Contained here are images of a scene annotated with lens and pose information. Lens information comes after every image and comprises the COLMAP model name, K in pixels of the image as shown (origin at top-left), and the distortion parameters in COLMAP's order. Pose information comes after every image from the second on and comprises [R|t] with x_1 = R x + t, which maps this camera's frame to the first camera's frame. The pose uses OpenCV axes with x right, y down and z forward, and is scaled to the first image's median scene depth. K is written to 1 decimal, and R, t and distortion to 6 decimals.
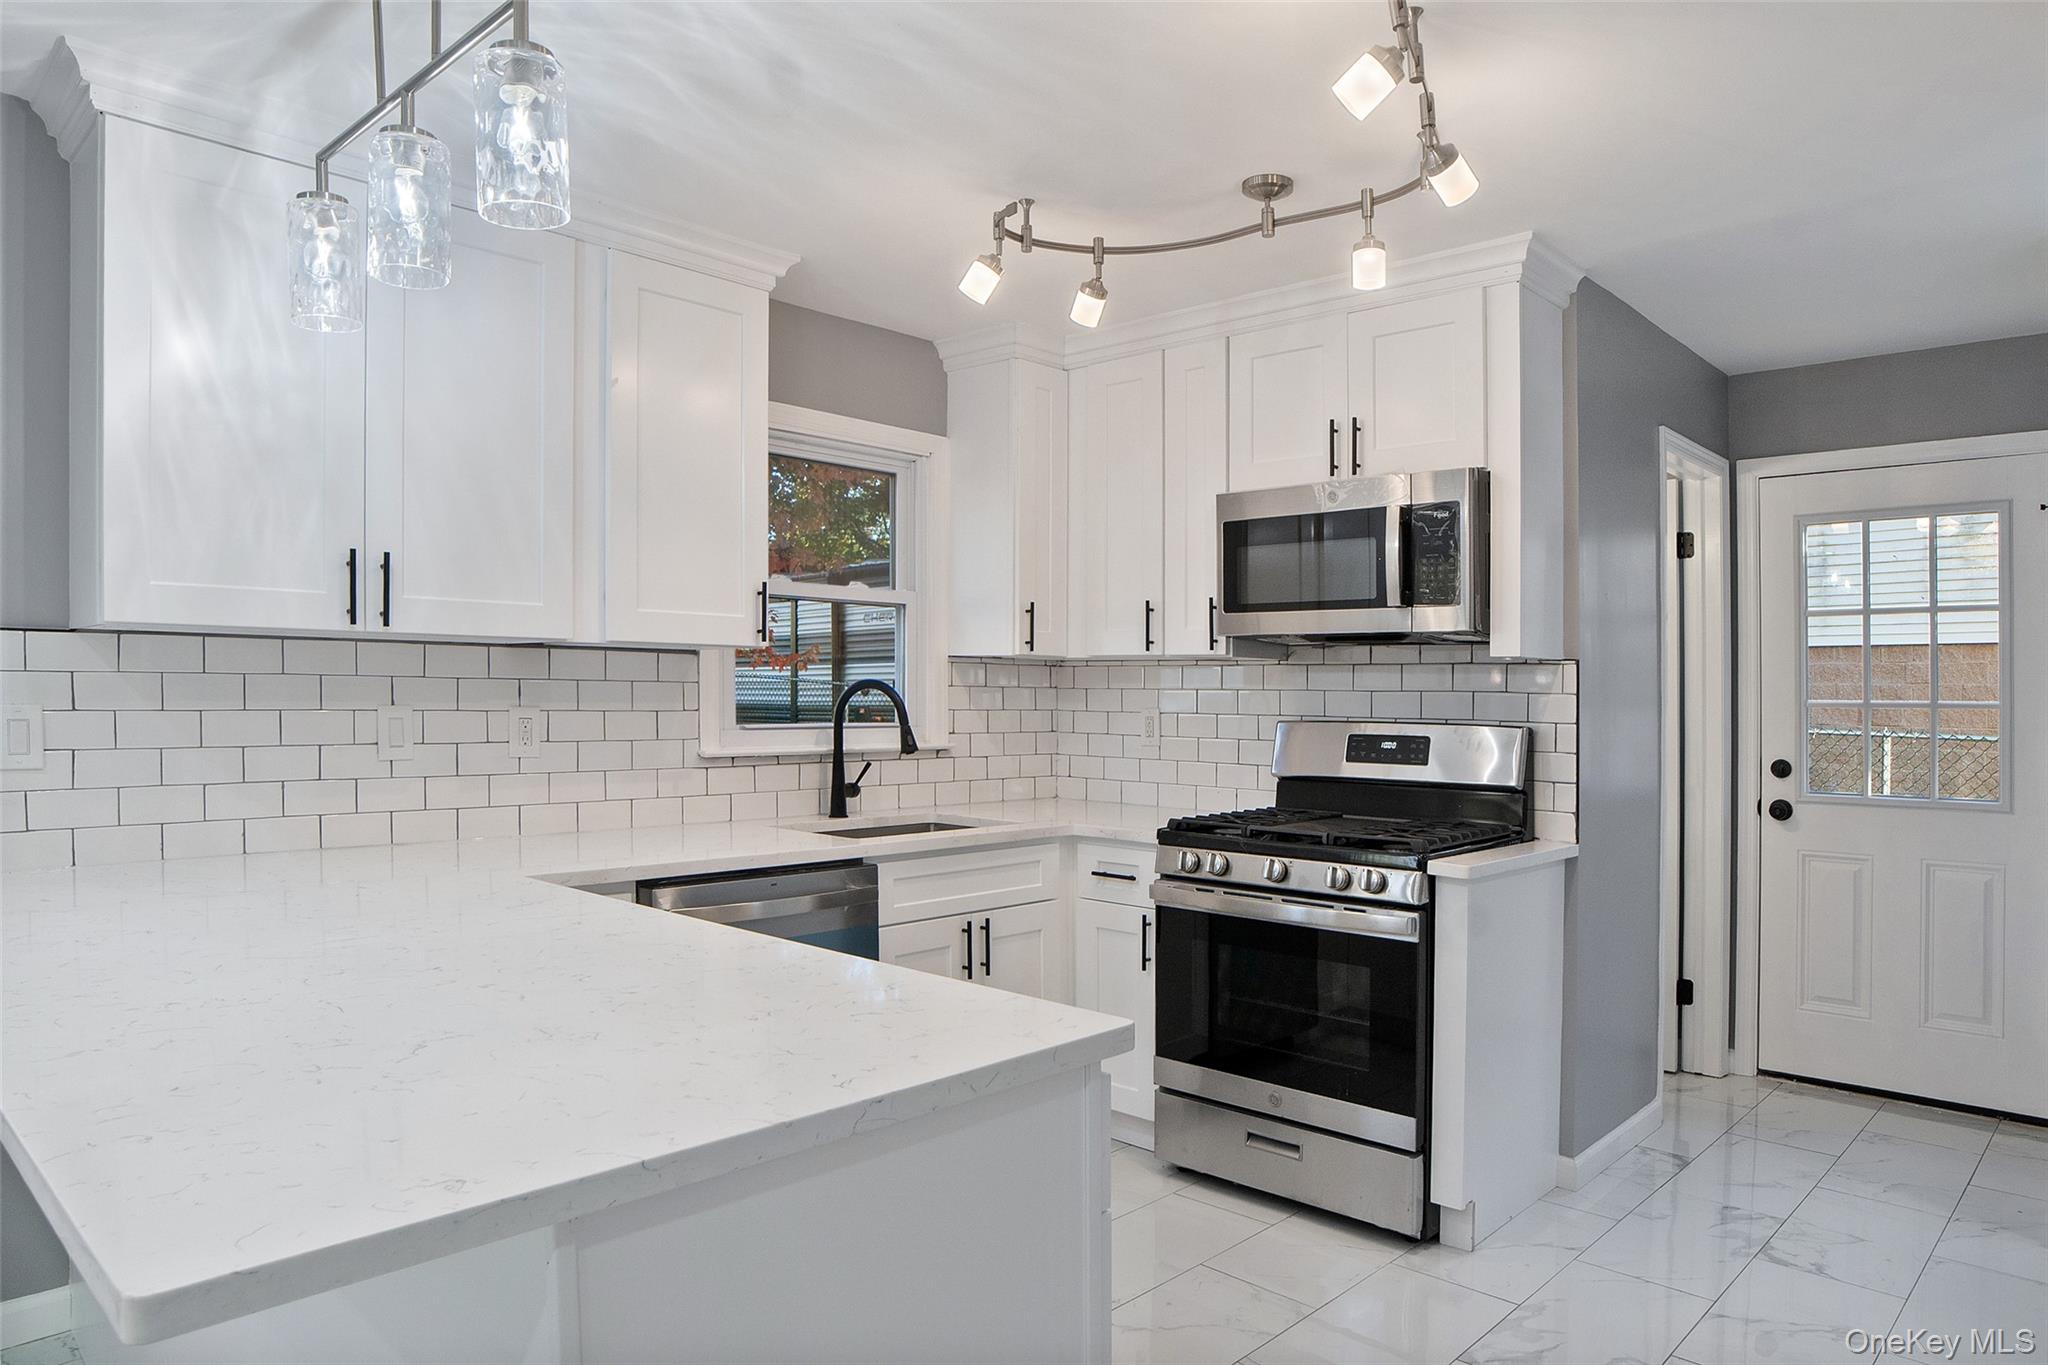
lens RADIAL K [[1282.0, 0, 1036.5], [0, 1282.0, 702.5], [0, 0, 1]] dist [-0.082311, 0.029450]
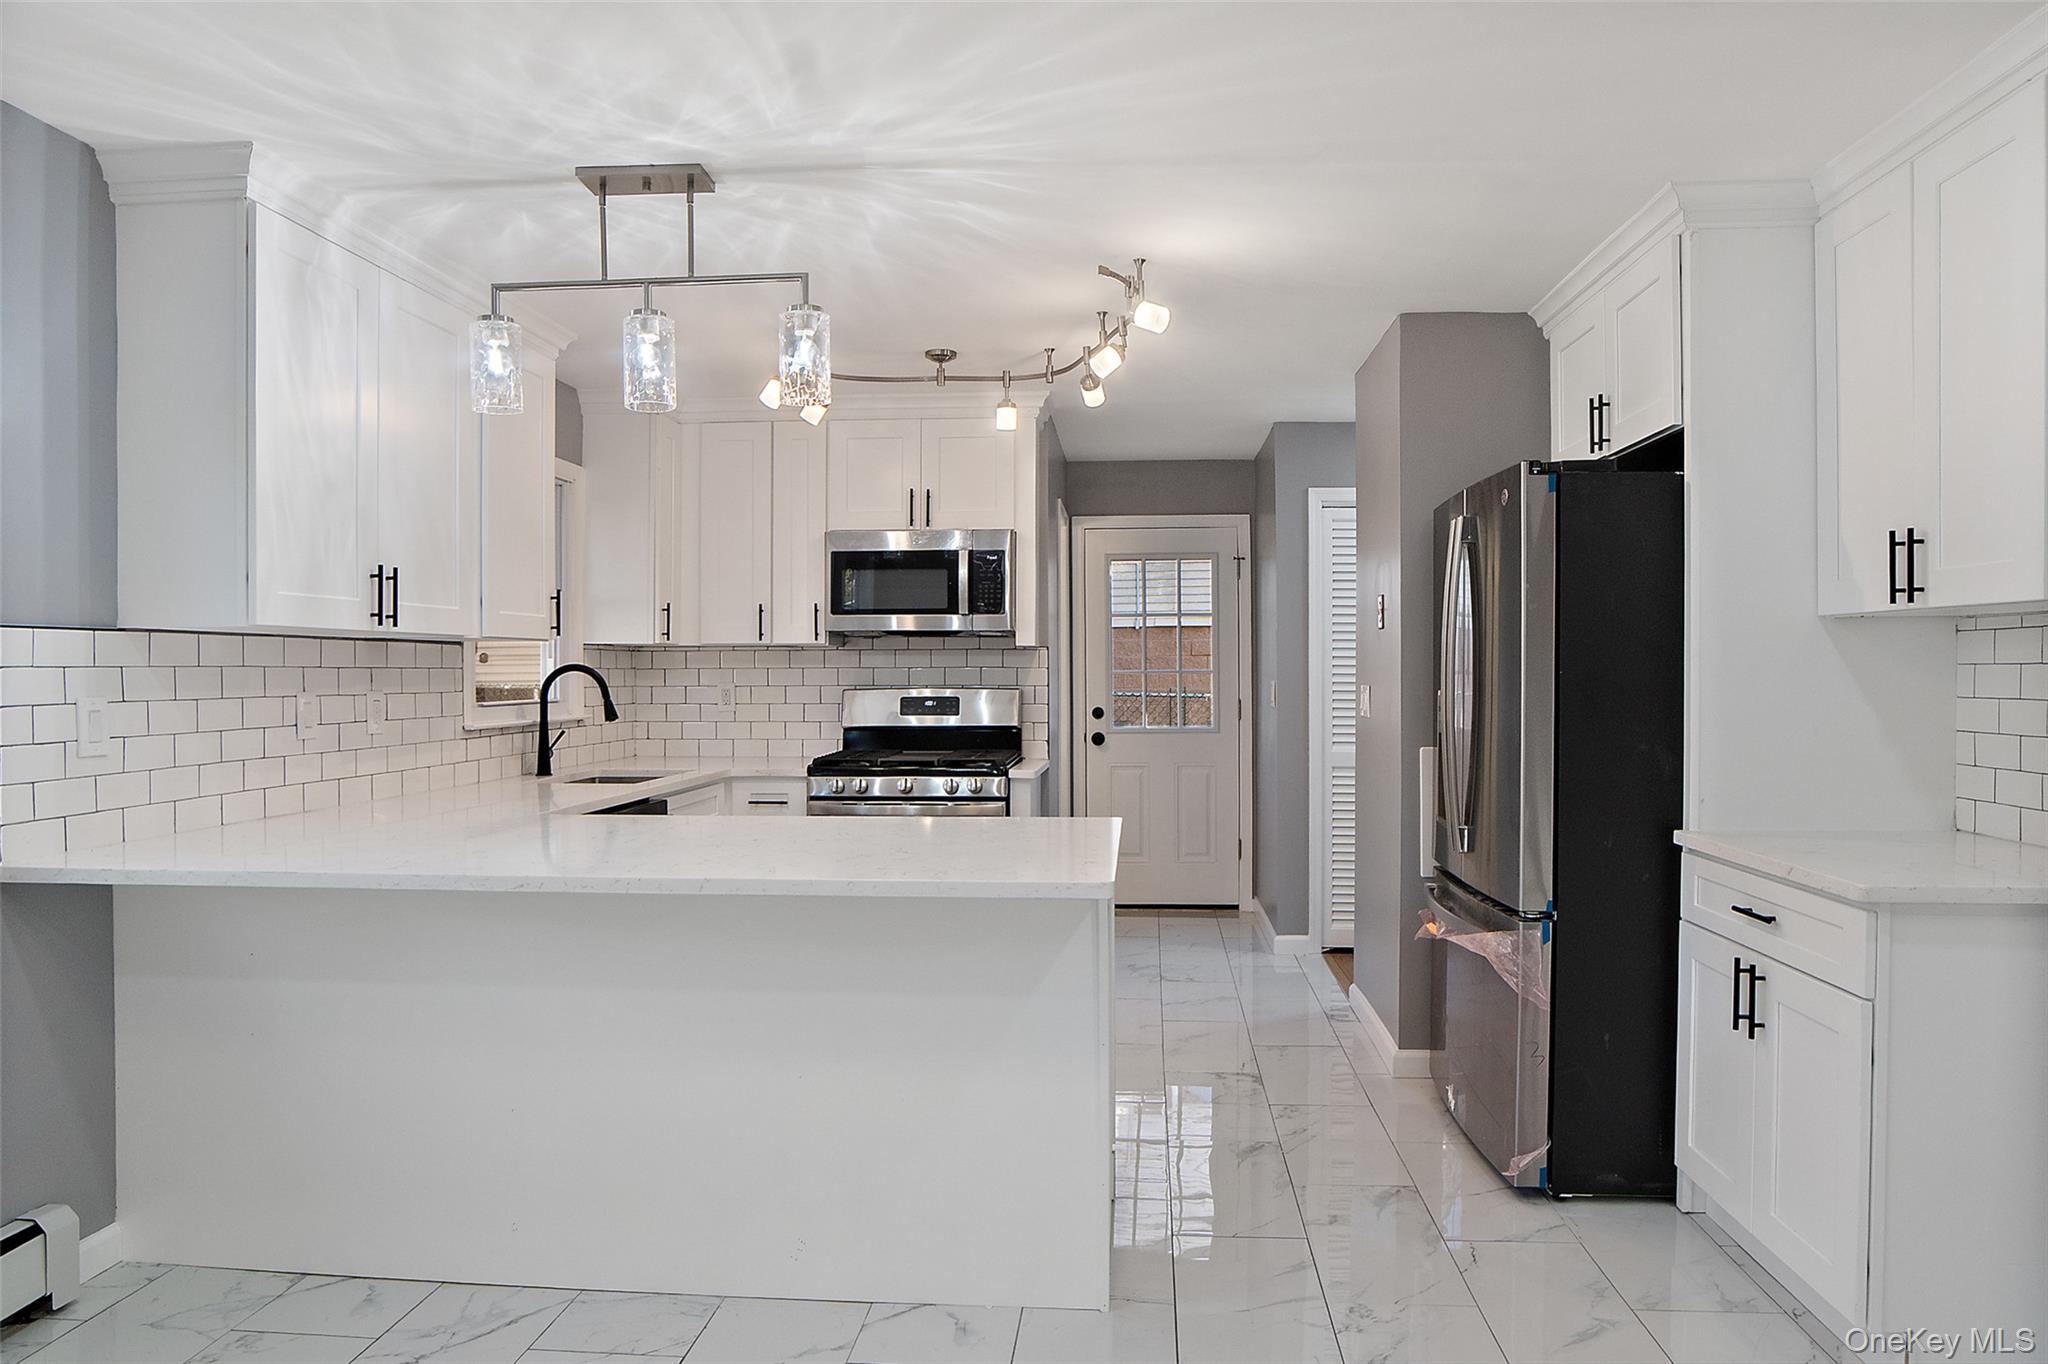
lens RADIAL K [[1282.0, 0, 1041.7], [0, 1282.0, 699.1], [0, 0, 1]] dist [-0.082311, 0.029450]
pose [[0.776064, -0.028484, 0.630011, -0.618287], [0.017513, 0.999568, 0.023619, -0.005540], [-0.630411, -0.007296, 0.776227, -0.282512]]
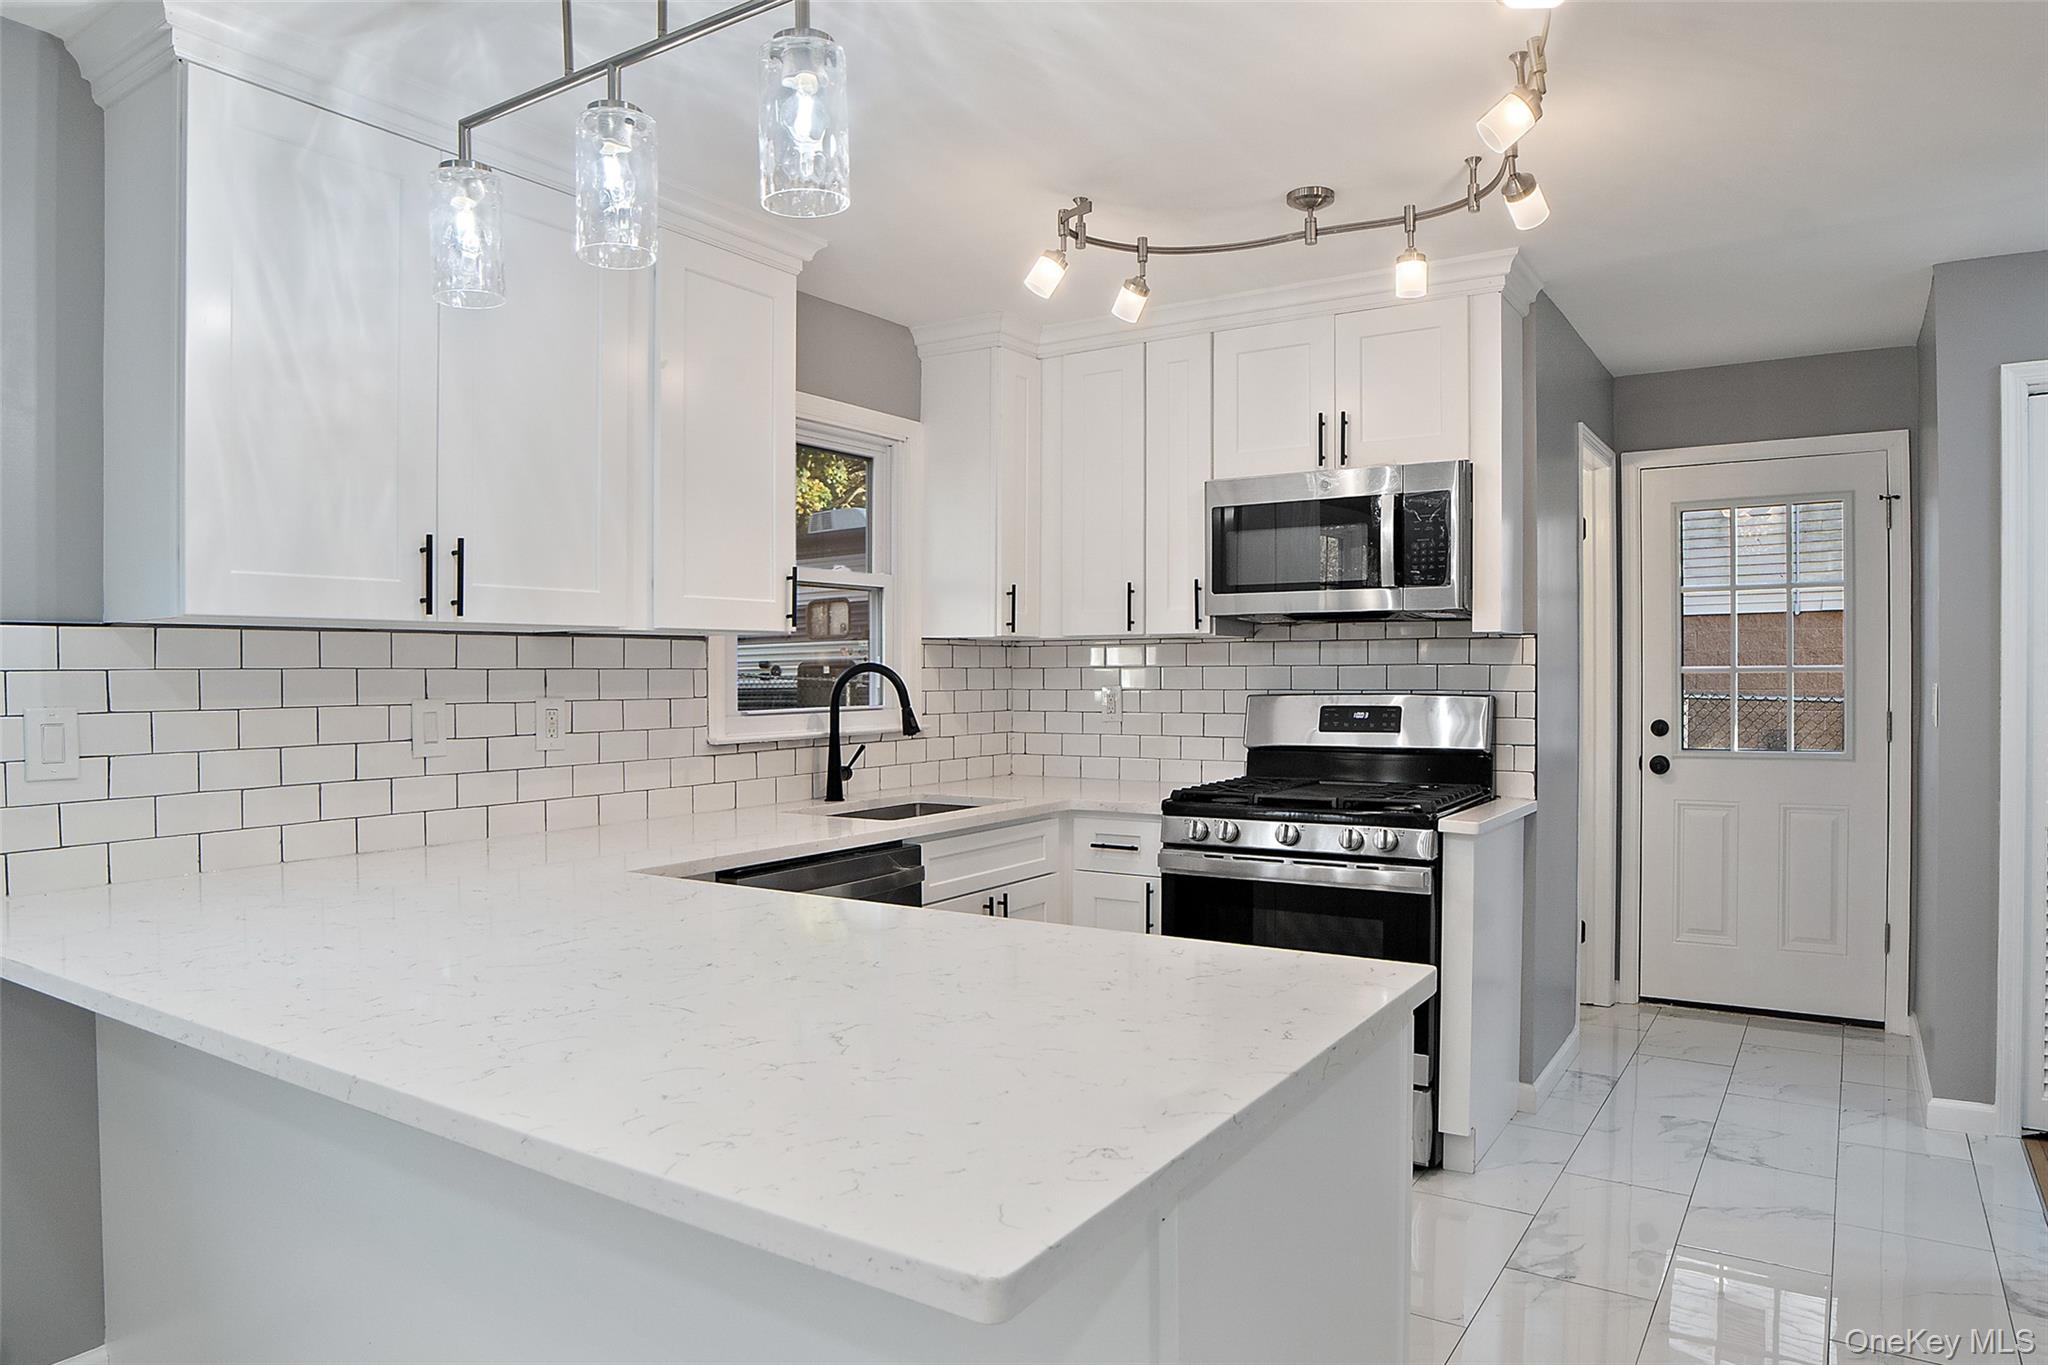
lens RADIAL K [[1282.0, 0, 1034.3], [0, 1282.0, 687.7], [0, 0, 1]] dist [-0.082311, 0.029450]
pose [[0.982986, -0.020509, 0.182532, -0.205092], [0.019295, 0.999778, 0.008423, -0.004670], [-0.182664, -0.004758, 0.983164, -0.011792]]
